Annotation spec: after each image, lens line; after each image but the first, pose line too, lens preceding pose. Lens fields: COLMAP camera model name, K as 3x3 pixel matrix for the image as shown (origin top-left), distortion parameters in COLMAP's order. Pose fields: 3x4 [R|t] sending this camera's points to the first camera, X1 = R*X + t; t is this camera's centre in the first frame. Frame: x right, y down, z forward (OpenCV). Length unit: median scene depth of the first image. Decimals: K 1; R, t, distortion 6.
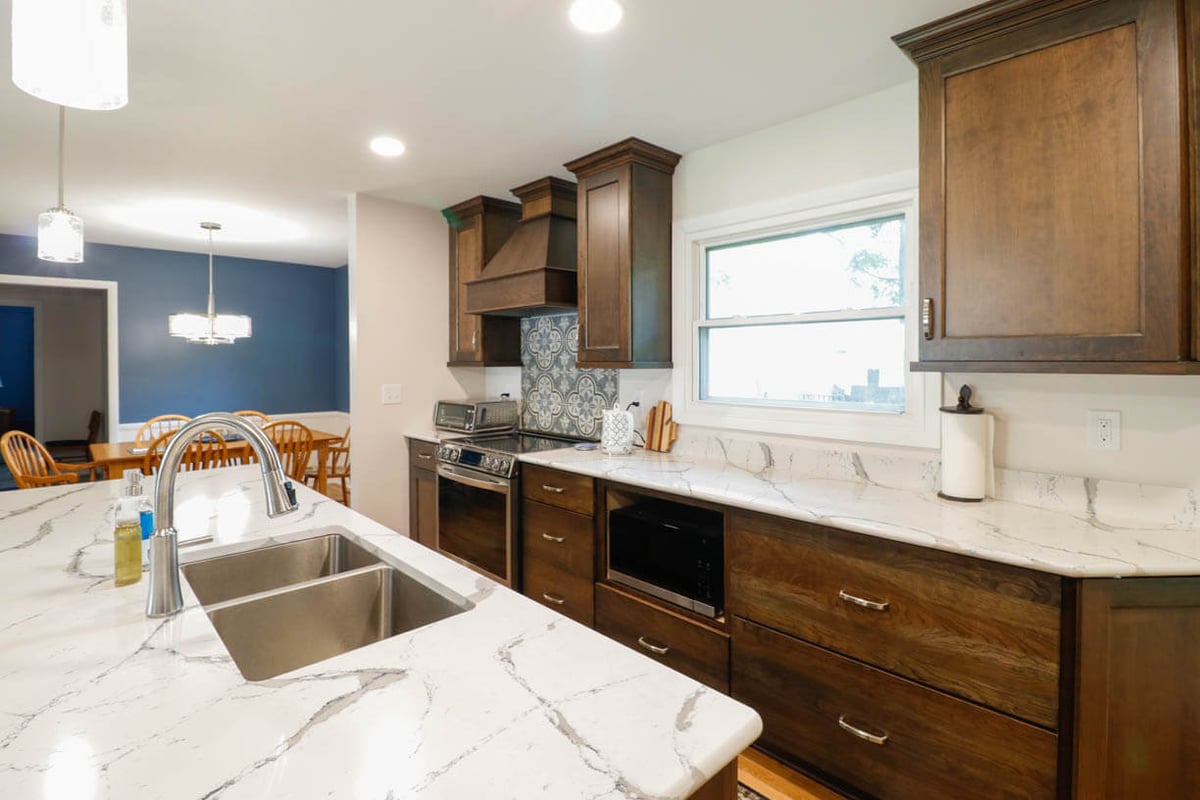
lens RADIAL K [[559.9, 0, 605.4], [0, 559.9, 361.6], [0, 0, 1]] dist [-0.006697, -0.000368]
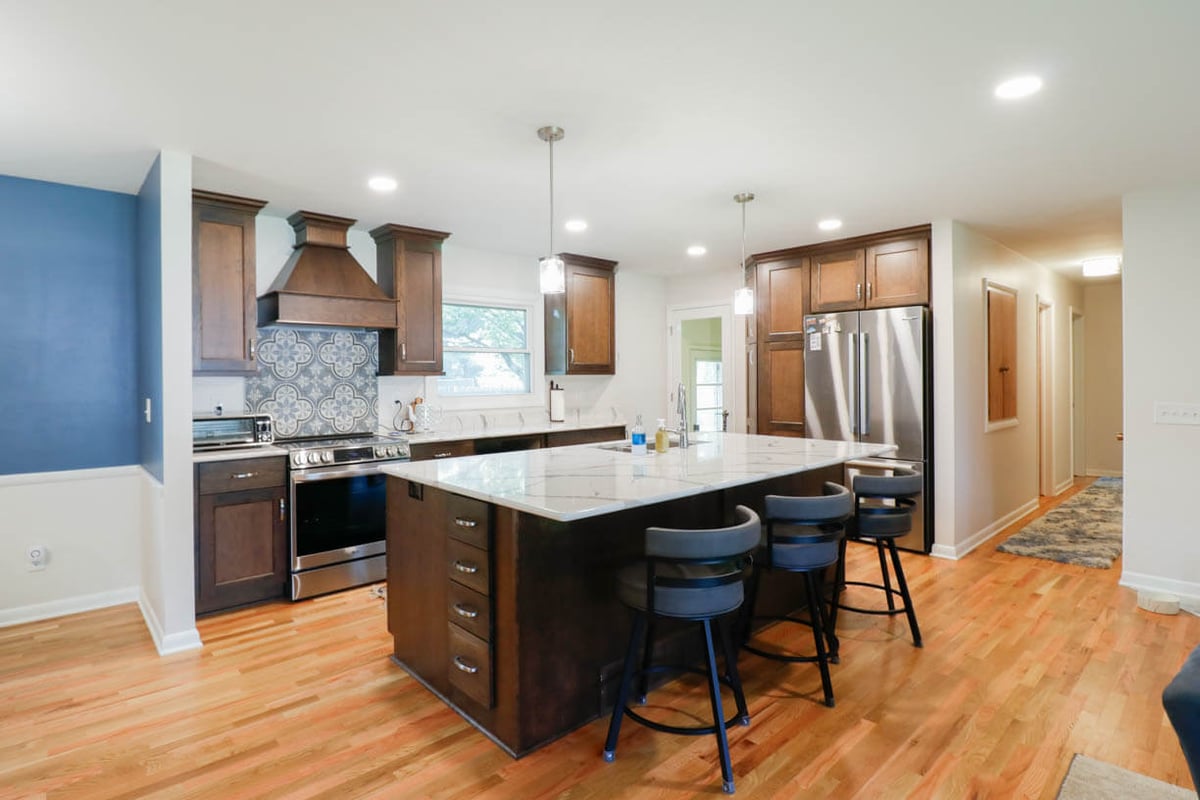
lens RADIAL K [[601.5, 0, 580.7], [0, 601.5, 380.8], [0, 0, 1]] dist [0.000740, -0.002820]
pose [[0.035139, -0.001616, 0.999381, -1.309761], [0.009031, 0.999958, 0.001299, 0.022010], [-0.999342, 0.008980, 0.035152, 0.431618]]
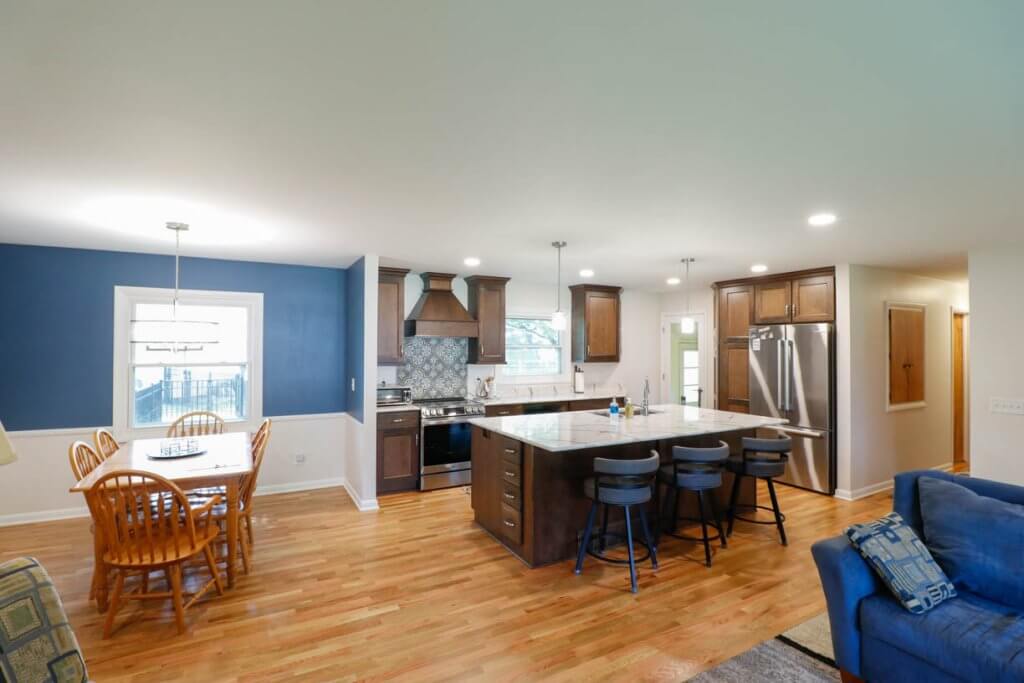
lens RADIAL K [[477.8, 0, 517.7], [0, 477.8, 344.7], [0, 0, 1]] dist [-0.006697, -0.000368]
pose [[0.249448, 0.011287, 0.968322, -1.666959], [-0.004318, 0.999935, -0.010543, -0.043956], [-0.968379, -0.001551, 0.249480, 0.303915]]
